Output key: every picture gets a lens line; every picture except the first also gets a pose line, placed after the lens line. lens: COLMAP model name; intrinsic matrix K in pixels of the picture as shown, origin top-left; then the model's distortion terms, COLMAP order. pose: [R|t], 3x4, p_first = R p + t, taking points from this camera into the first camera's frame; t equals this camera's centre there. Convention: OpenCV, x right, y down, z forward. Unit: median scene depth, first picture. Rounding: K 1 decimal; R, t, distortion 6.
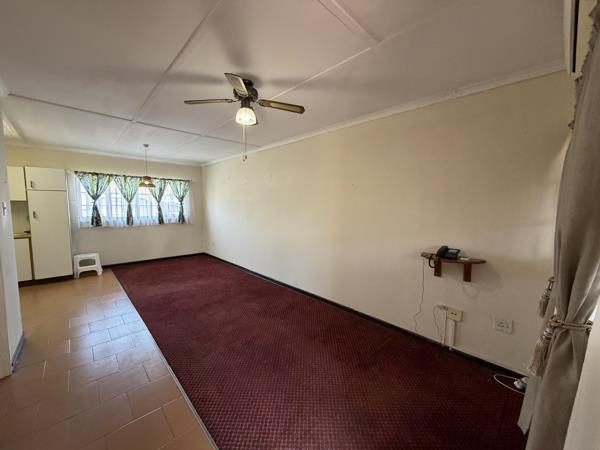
lens RADIAL K [[243.6, 0, 300.0], [0, 243.6, 225.0], [0, 0, 1]] dist [-0.000716, -0.000063]
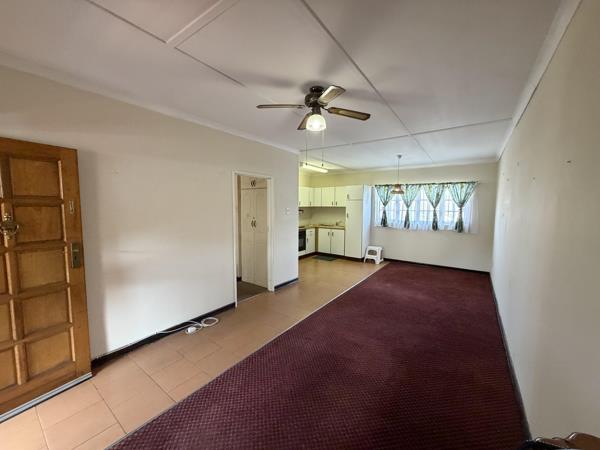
lens RADIAL K [[238.1, 0, 298.7], [0, 238.1, 225.7], [0, 0, 1]] dist [0.000012, 0.000030]
pose [[0.184480, 0.076872, -0.979825, 0.313100], [-0.091521, 0.993948, 0.060748, -0.034105], [0.978566, 0.078468, 0.190399, 0.329387]]
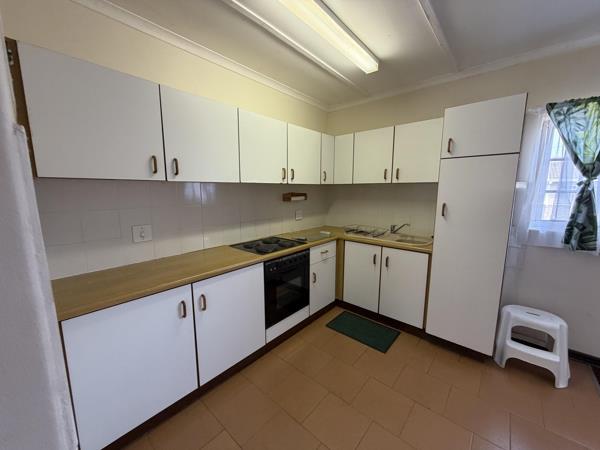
lens RADIAL K [[238.1, 0, 298.7], [0, 238.1, 225.7], [0, 0, 1]] dist [0.000012, 0.000030]
pose [[0.109320, 0.143830, -0.983546, -0.539982], [-0.086733, 0.987082, 0.134707, -0.041606], [0.990215, 0.070579, 0.120382, 0.545166]]
